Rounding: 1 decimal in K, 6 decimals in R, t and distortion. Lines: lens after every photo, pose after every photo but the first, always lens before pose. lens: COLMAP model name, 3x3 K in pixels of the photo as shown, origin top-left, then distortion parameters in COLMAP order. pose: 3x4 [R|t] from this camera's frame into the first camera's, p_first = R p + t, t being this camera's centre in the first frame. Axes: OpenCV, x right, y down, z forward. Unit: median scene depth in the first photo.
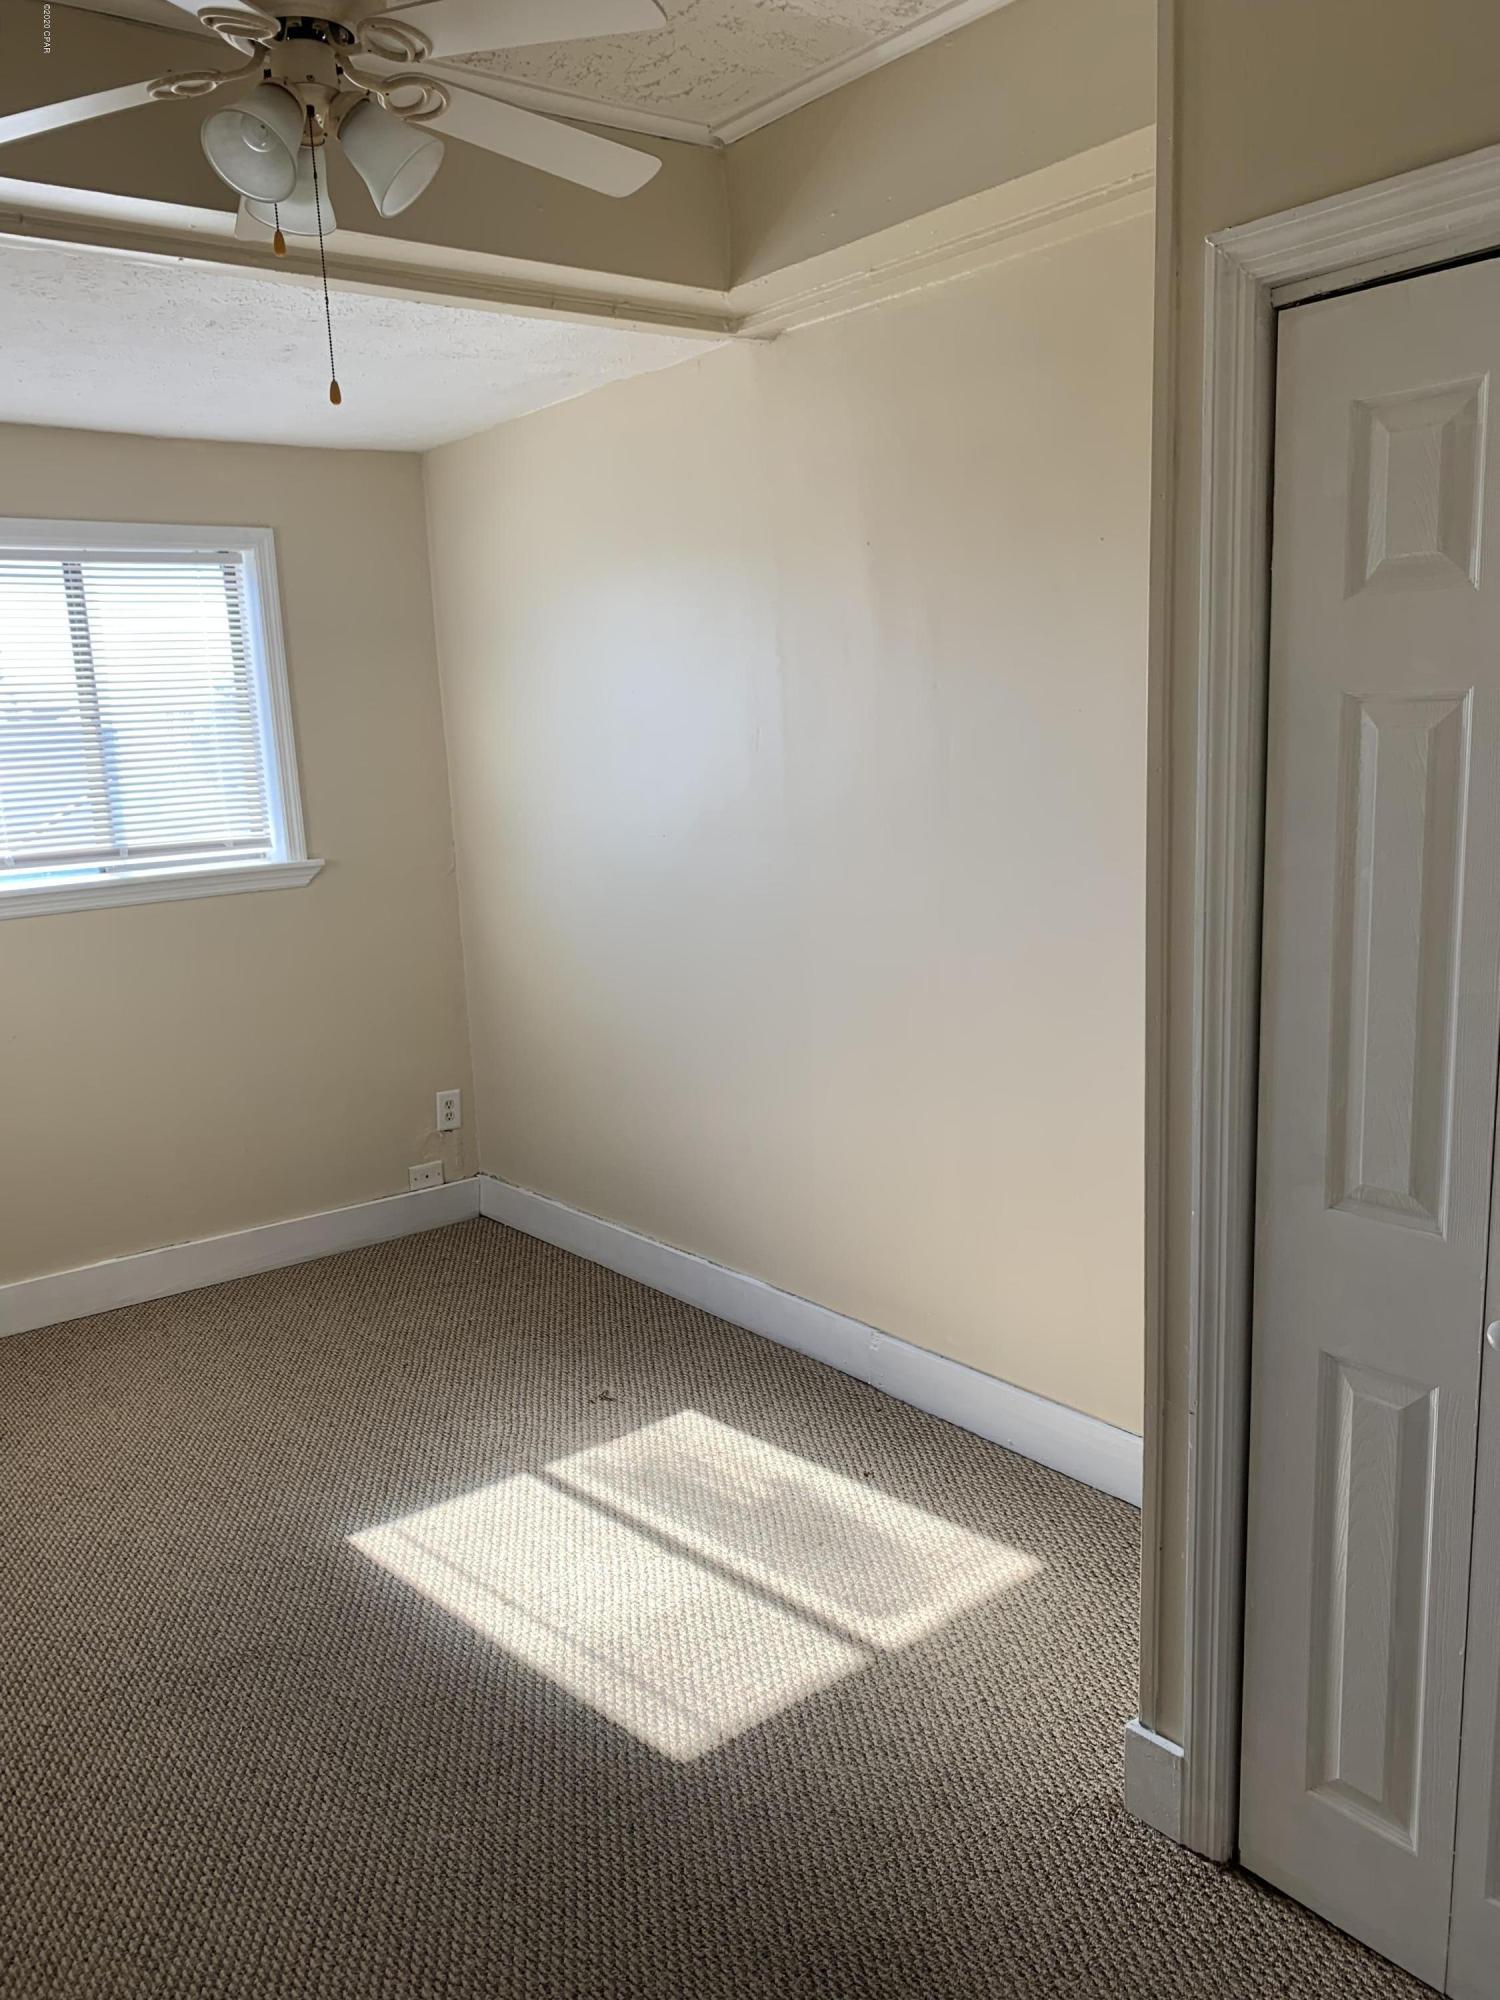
lens RADIAL K [[1515.2, 0, 748.0], [0, 1515.2, 994.6], [0, 0, 1]] dist [0.009560, -0.012398]
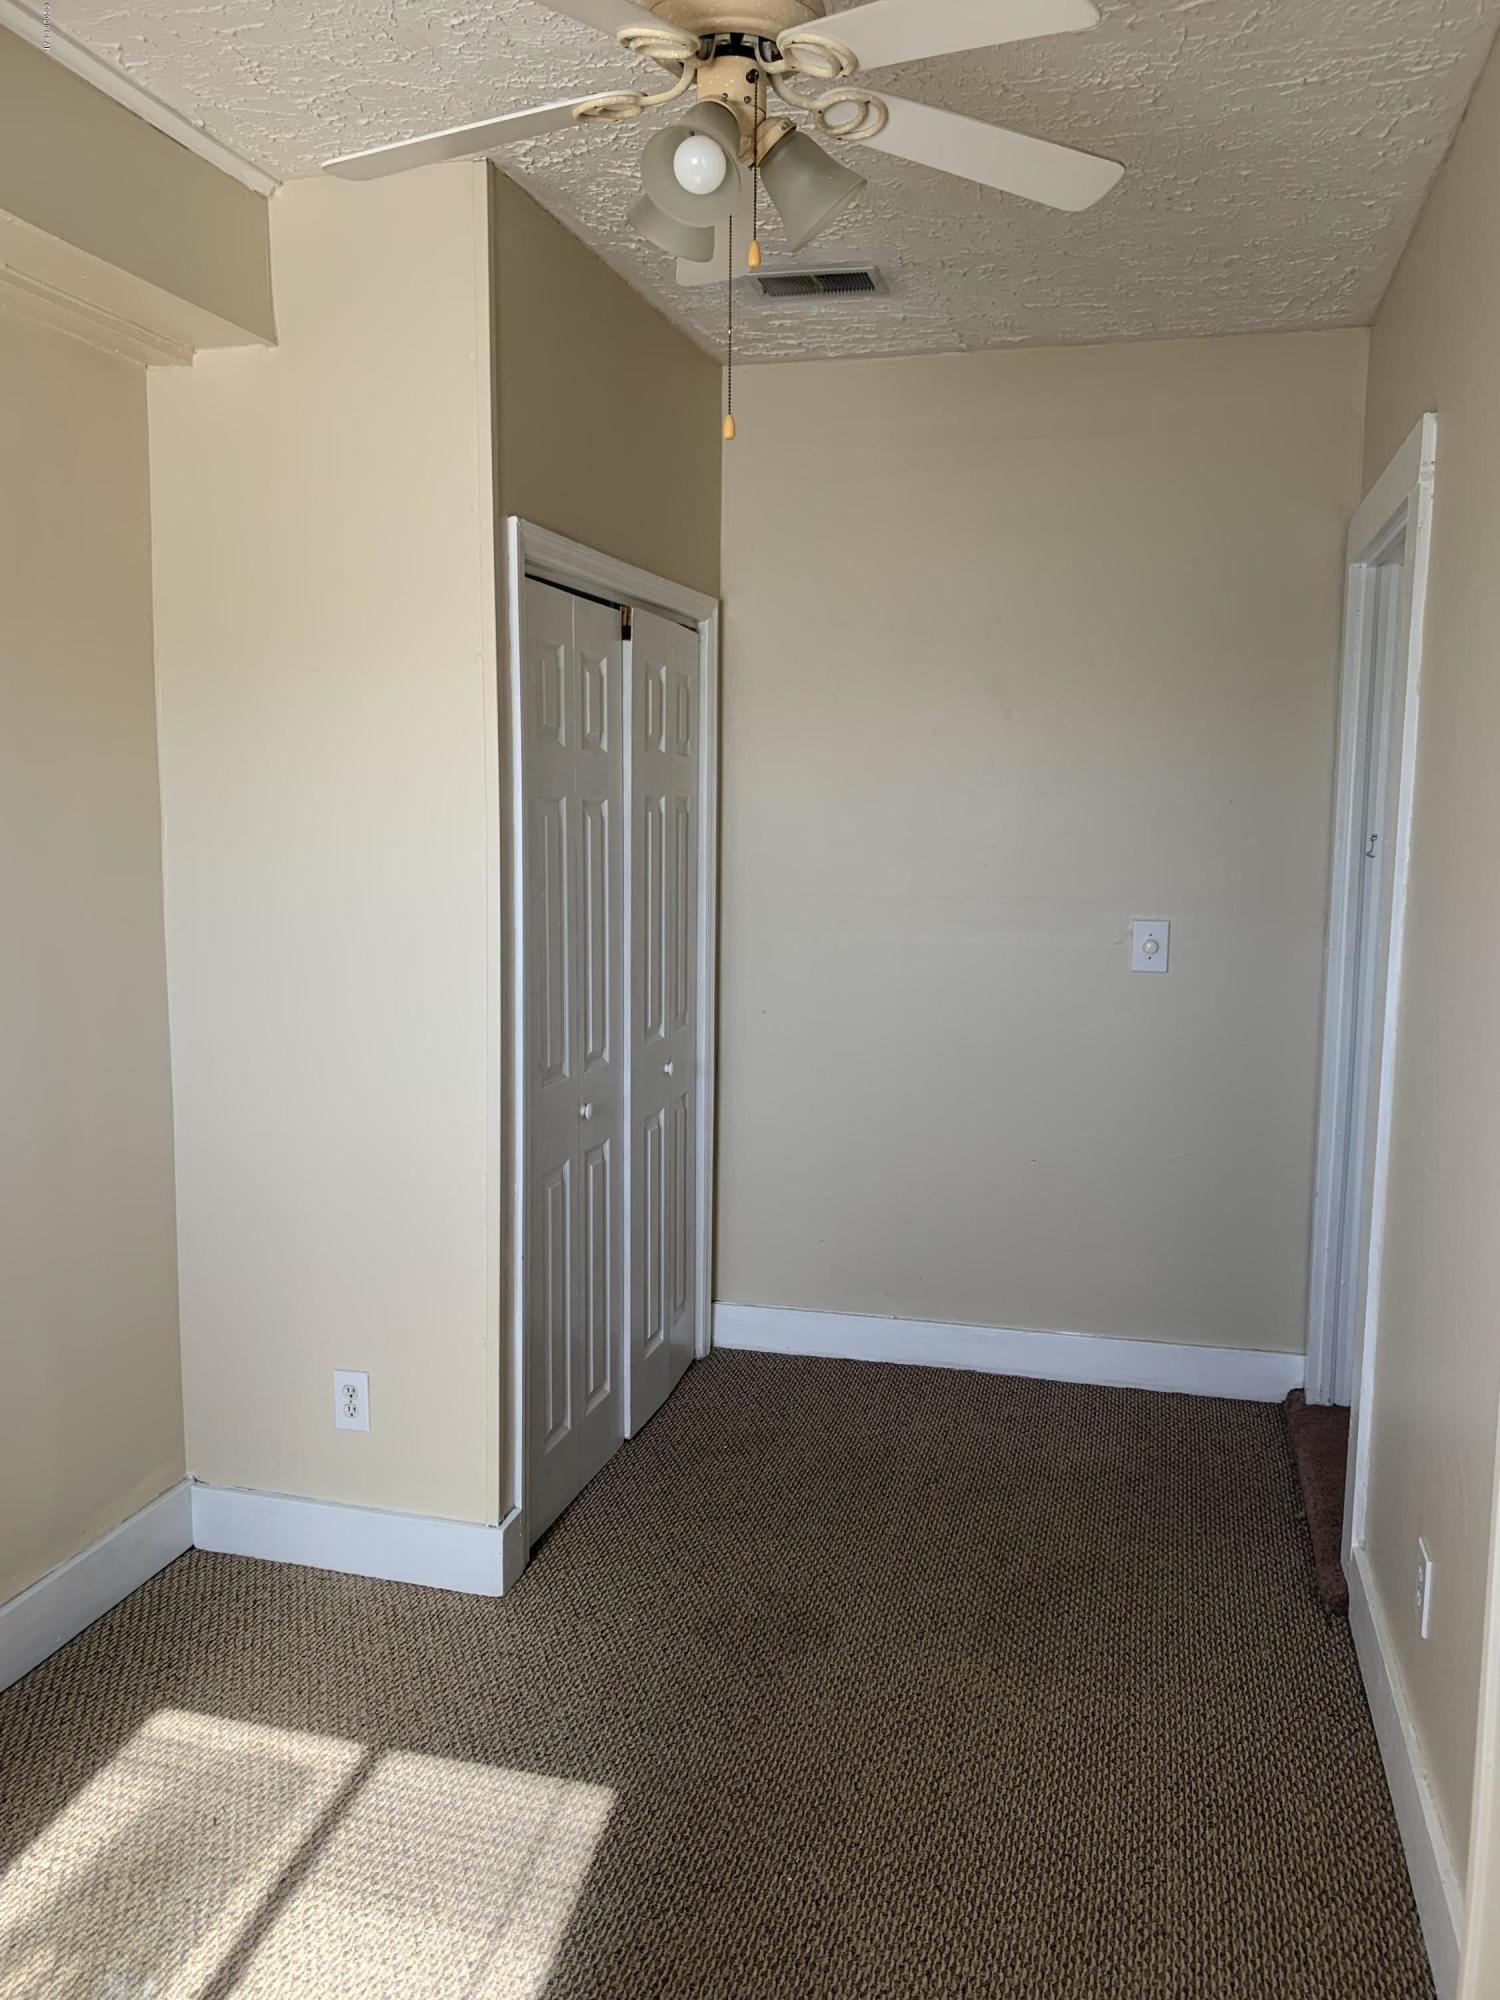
lens RADIAL K [[1515.2, 0, 748.0], [0, 1515.2, 994.6], [0, 0, 1]] dist [0.009560, -0.012398]
pose [[-0.570544, -0.054064, 0.819486, -0.785479], [0.184345, 0.963938, 0.191939, -0.167806], [-0.800310, 0.260578, -0.540002, 1.157026]]
